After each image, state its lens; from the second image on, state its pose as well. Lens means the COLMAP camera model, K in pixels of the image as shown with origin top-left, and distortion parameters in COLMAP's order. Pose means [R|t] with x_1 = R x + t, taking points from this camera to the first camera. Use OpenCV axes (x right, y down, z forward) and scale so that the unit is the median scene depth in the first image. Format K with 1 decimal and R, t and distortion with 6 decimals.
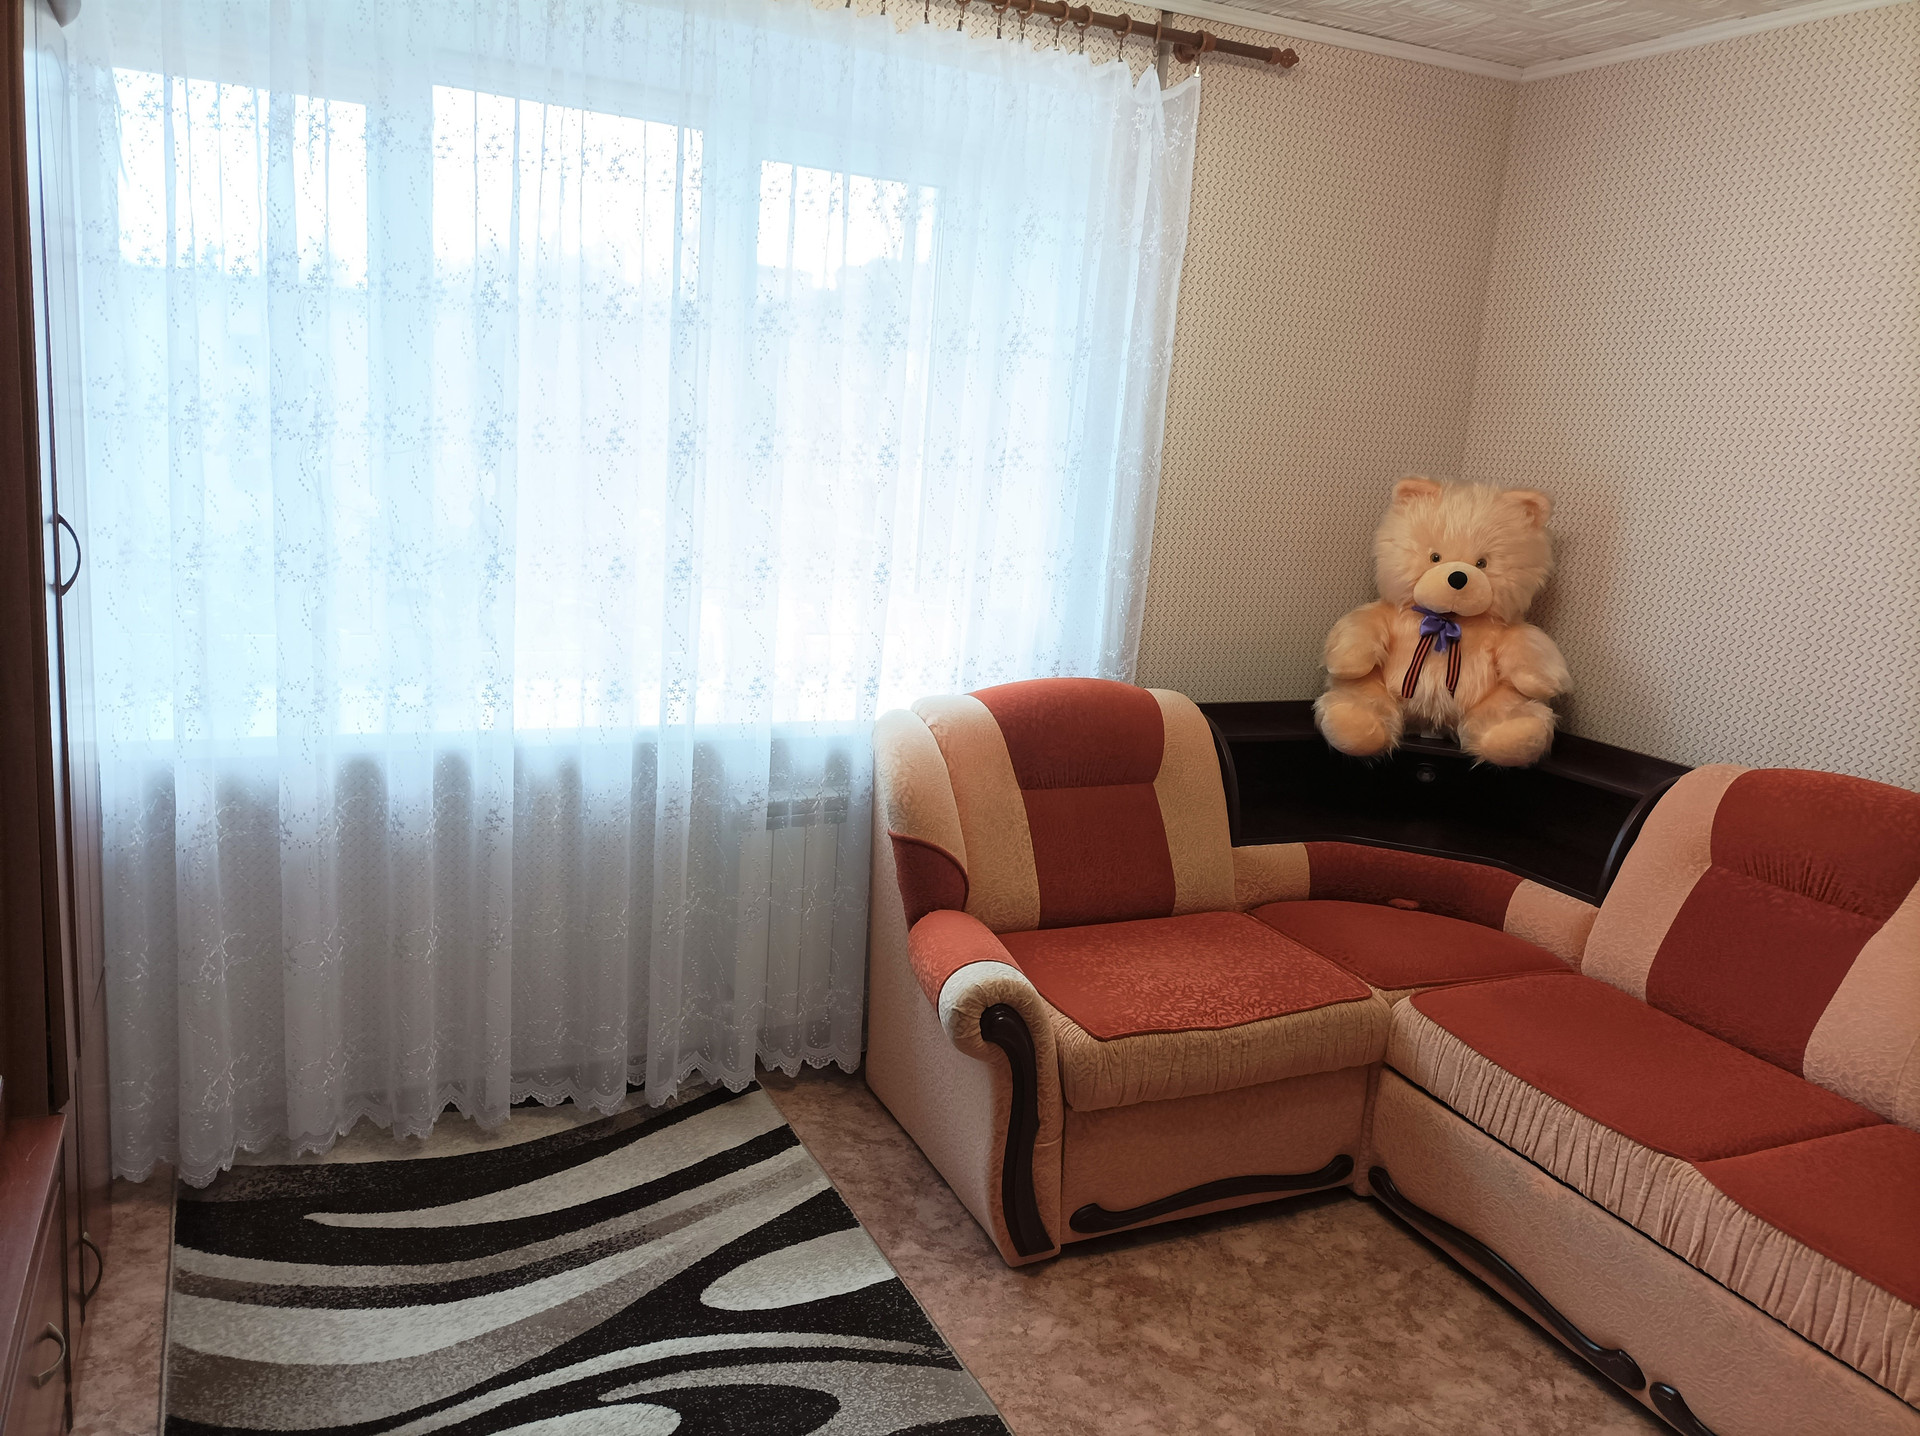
lens RADIAL K [[1471.7, 0, 956.2], [0, 1471.7, 716.0], [0, 0, 1]] dist [0.005364, 0.001623]
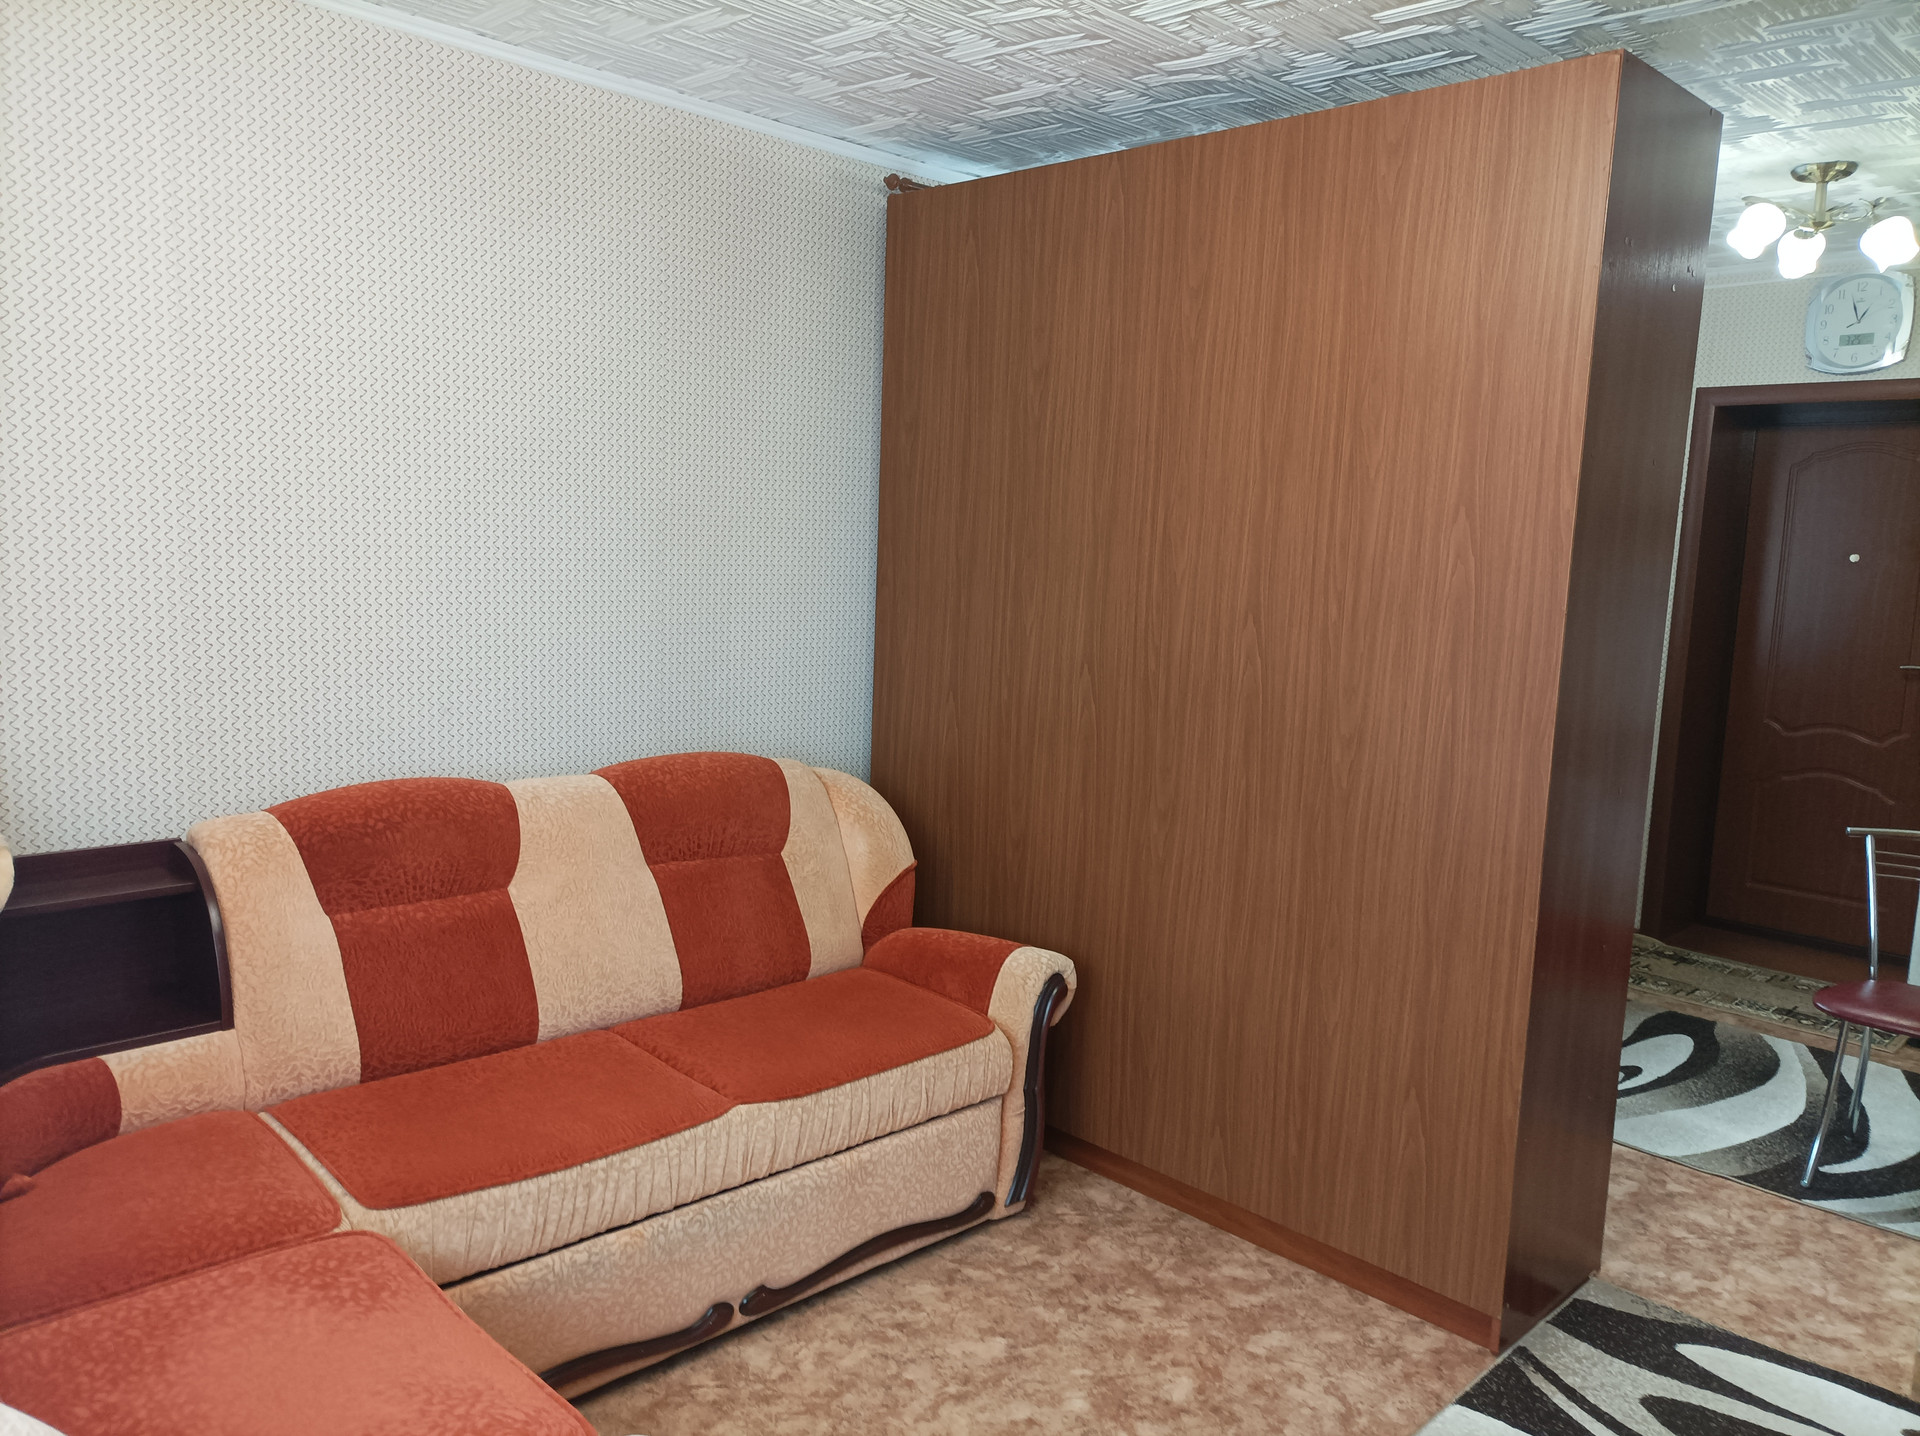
lens RADIAL K [[1471.7, 0, 955.9], [0, 1471.7, 716.0], [0, 0, 1]] dist [0.005364, 0.001623]
pose [[-0.337031, -0.214857, 0.916650, -0.520773], [0.125372, 0.954699, 0.269872, -0.260160], [-0.933109, 0.205878, -0.294826, 1.081523]]
